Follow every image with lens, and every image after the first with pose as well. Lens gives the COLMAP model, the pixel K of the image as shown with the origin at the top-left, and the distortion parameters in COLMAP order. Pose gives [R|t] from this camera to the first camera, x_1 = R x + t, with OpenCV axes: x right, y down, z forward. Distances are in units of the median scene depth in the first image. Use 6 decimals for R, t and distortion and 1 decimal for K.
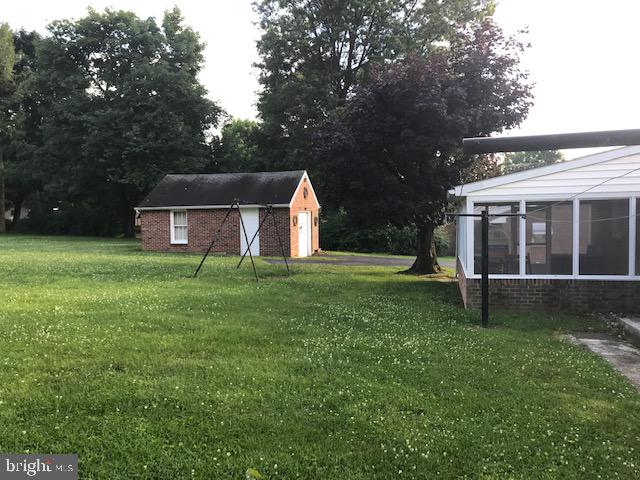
lens RADIAL K [[524.5, 0, 320.0], [0, 524.5, 240.0], [0, 0, 1]] dist [0.034332, -0.005357]
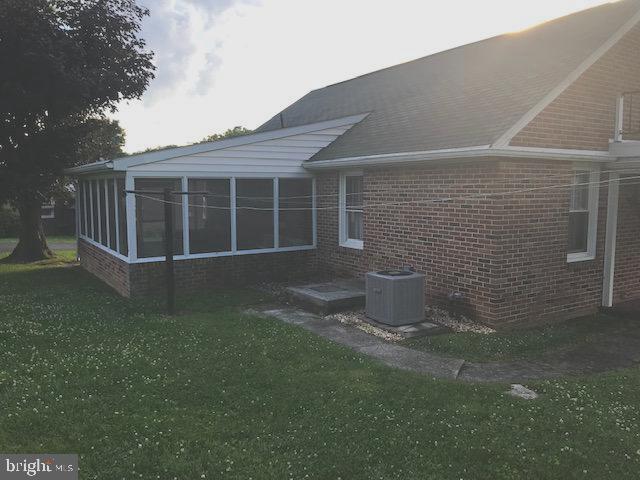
lens RADIAL K [[524.5, 0, 320.0], [0, 524.5, 240.0], [0, 0, 1]] dist [0.034332, -0.005357]
pose [[0.704457, -0.051339, 0.707888, -0.079382], [0.019302, 0.998397, 0.053200, -0.004166], [-0.709484, -0.023814, 0.704319, 0.099544]]
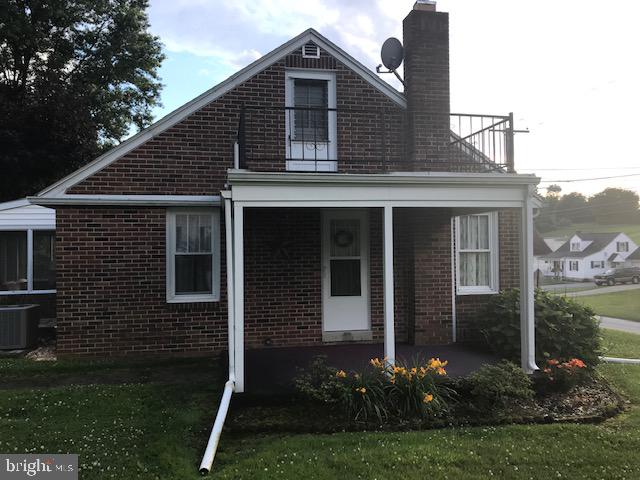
lens RADIAL K [[524.5, 0, 320.0], [0, 524.5, 240.0], [0, 0, 1]] dist [0.034332, -0.005357]
pose [[0.918155, 0.014938, 0.395940, 0.393944], [0.011373, 0.997884, -0.064022, 0.023173], [-0.396059, 0.063285, 0.916042, -0.270336]]
